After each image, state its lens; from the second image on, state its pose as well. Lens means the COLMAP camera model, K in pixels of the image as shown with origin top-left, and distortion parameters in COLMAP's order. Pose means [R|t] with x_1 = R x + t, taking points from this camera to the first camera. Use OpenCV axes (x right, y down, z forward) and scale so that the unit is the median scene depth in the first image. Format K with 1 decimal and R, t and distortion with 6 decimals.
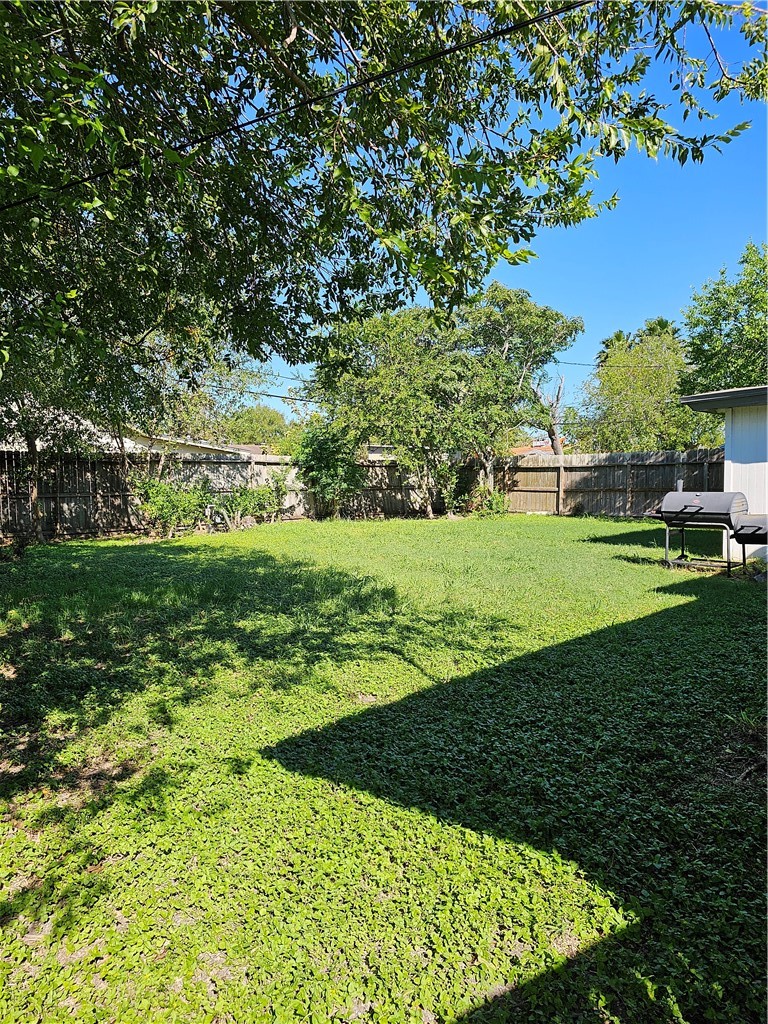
lens RADIAL K [[679.9, 0, 376.9], [0, 679.9, 514.5], [0, 0, 1]] dist [0.107630, -0.144779]
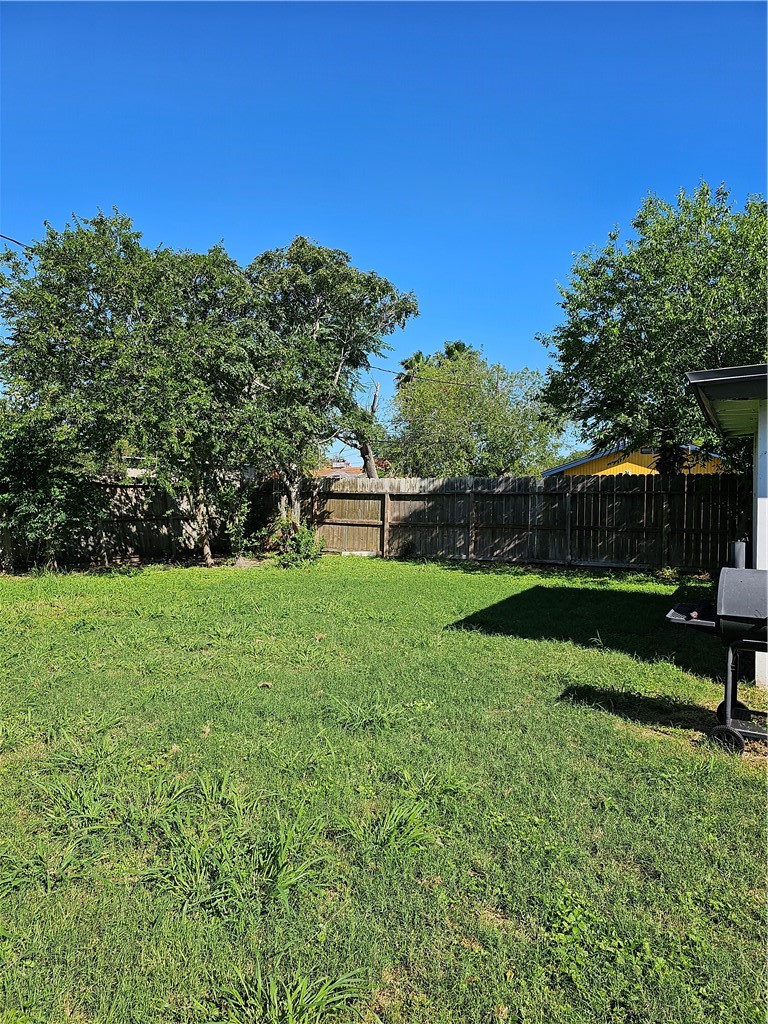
lens RADIAL K [[679.9, 0, 376.9], [0, 679.9, 514.5], [0, 0, 1]] dist [0.107630, -0.144779]
pose [[0.955305, 0.010444, 0.295438, 0.039130], [-0.001706, 0.999554, -0.029818, -0.026328], [-0.295617, 0.027981, 0.954897, 0.312365]]
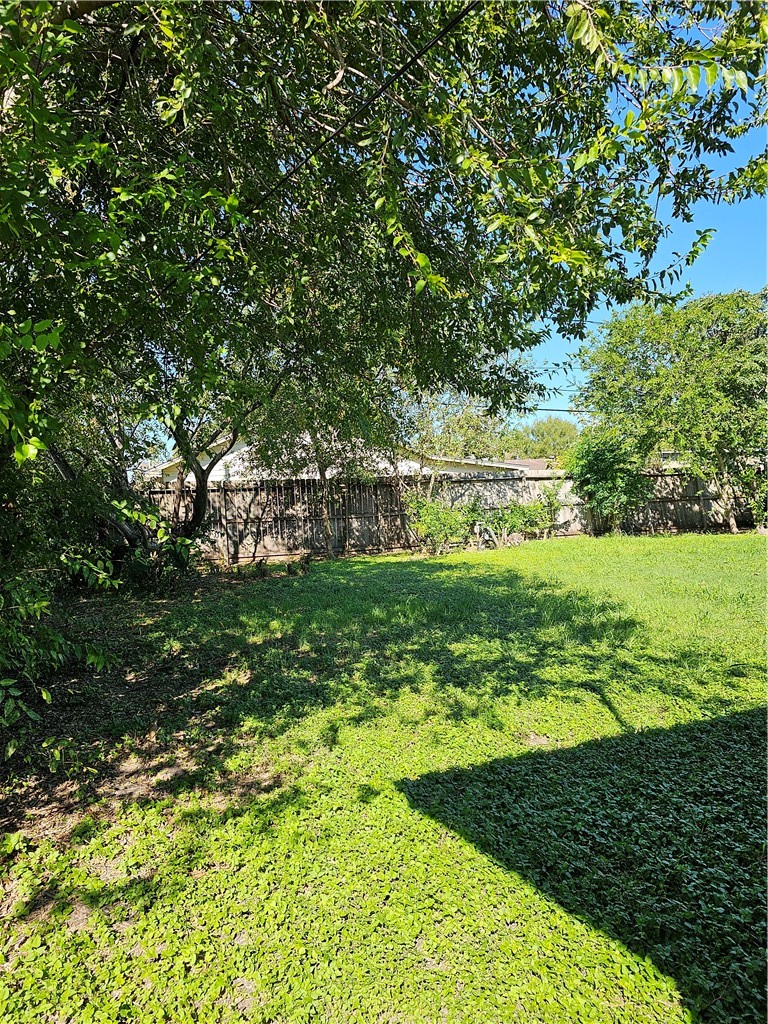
lens RADIAL K [[679.9, 0, 376.9], [0, 679.9, 514.5], [0, 0, 1]] dist [0.107630, -0.144779]
pose [[0.908531, -0.021320, -0.417273, 0.035841], [0.012944, 0.999654, -0.022892, -0.003696], [0.417616, 0.015397, 0.908493, 0.011050]]
